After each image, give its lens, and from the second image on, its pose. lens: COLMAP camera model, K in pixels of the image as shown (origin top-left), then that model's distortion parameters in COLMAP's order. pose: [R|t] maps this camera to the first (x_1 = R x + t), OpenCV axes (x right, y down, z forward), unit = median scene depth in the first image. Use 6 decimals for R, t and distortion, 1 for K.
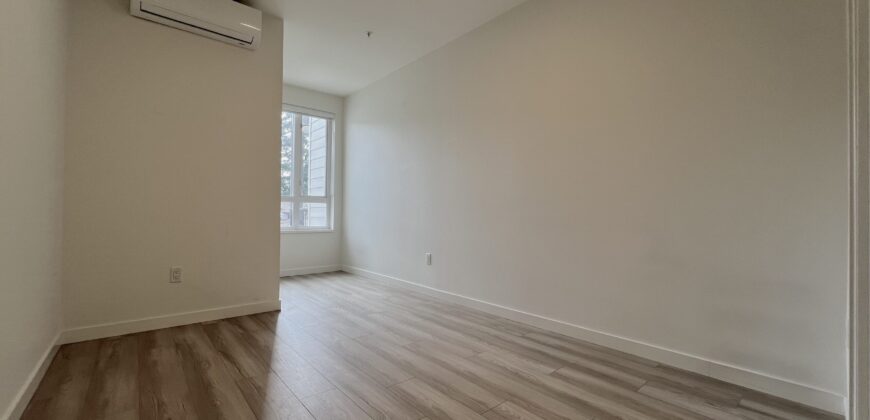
lens RADIAL K [[345.0, 0, 433.0], [0, 345.0, 209.8], [0, 0, 1]] dist [-0.001587, -0.000296]
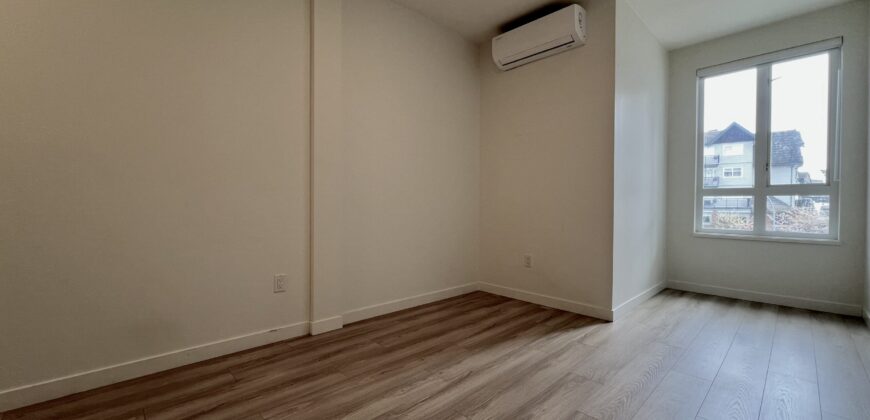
lens RADIAL K [[345.0, 0, 433.0], [0, 345.0, 209.8], [0, 0, 1]] dist [-0.001587, -0.000296]
pose [[0.049383, -0.000825, -0.998780, 0.495351], [0.006810, 0.999977, -0.000490, 0.003644], [0.998757, -0.006777, 0.049387, 0.612533]]
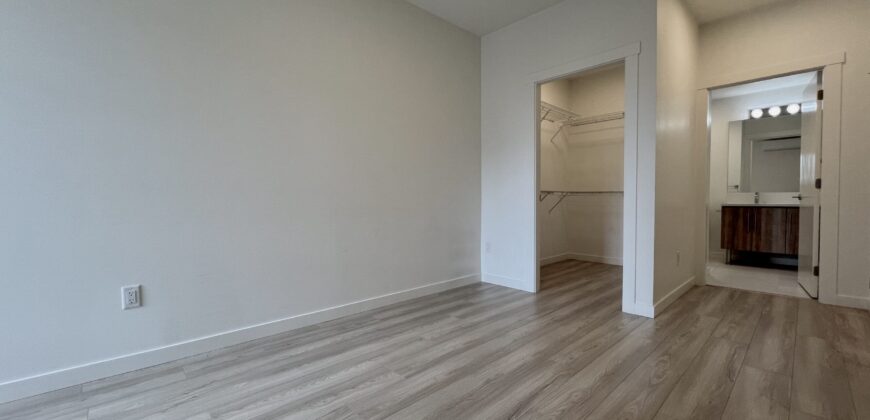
lens RADIAL K [[345.0, 0, 433.0], [0, 345.0, 209.8], [0, 0, 1]] dist [-0.001587, -0.000296]
pose [[-0.037908, -0.037424, 0.998580, -0.737572], [-0.007473, 0.999281, 0.037166, -0.001181], [-0.999253, -0.006053, -0.038161, 0.860213]]
